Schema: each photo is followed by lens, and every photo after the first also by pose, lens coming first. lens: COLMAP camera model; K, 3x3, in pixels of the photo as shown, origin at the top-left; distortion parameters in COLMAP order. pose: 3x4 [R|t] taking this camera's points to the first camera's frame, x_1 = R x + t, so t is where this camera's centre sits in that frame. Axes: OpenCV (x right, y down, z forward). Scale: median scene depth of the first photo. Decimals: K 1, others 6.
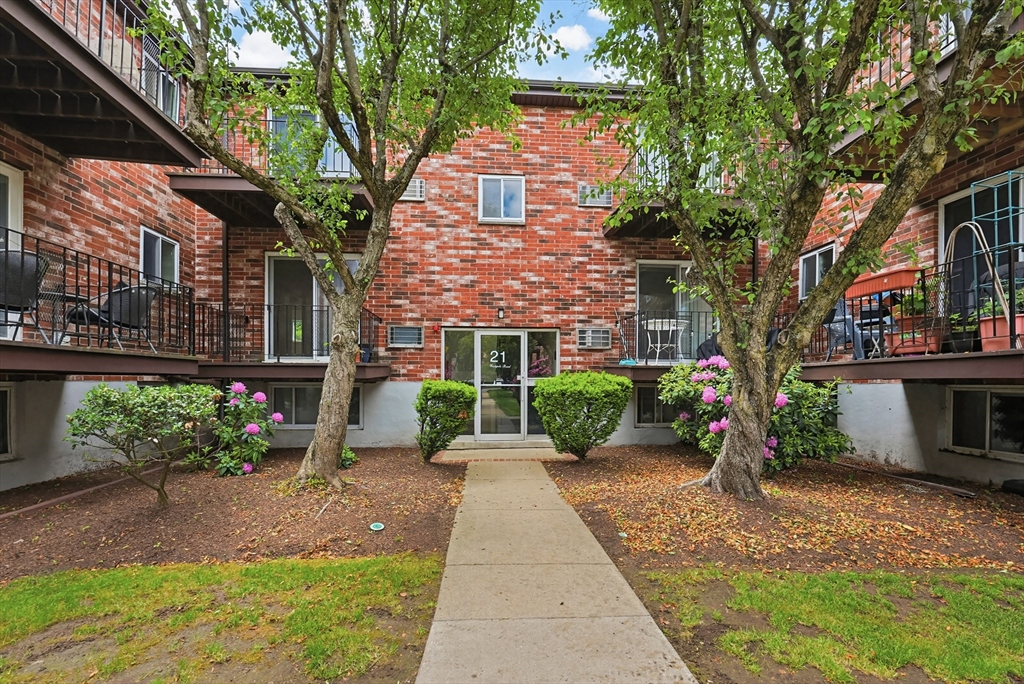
lens RADIAL K [[448.3, 0, 510.8], [0, 448.3, 361.3], [0, 0, 1]] dist [-0.000833, 0.000158]
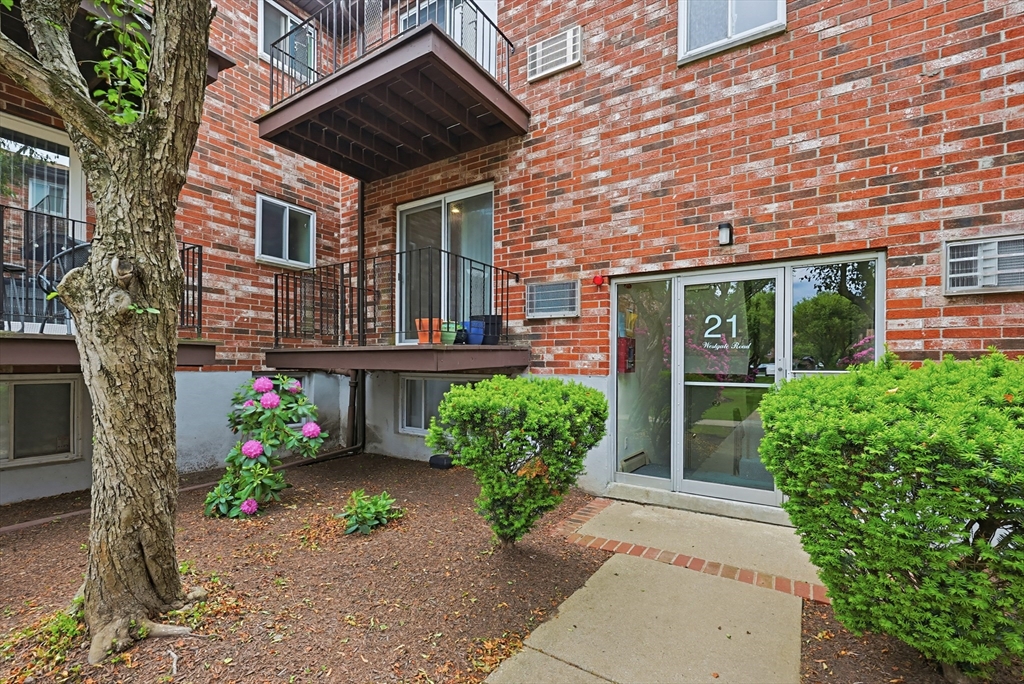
lens RADIAL K [[448.3, 0, 510.8], [0, 448.3, 361.3], [0, 0, 1]] dist [-0.000833, 0.000158]
pose [[0.805131, -0.001518, -0.593096, 0.077653], [0.022577, 0.999350, 0.028091, 0.009041], [0.592668, -0.036007, 0.804642, 0.473370]]
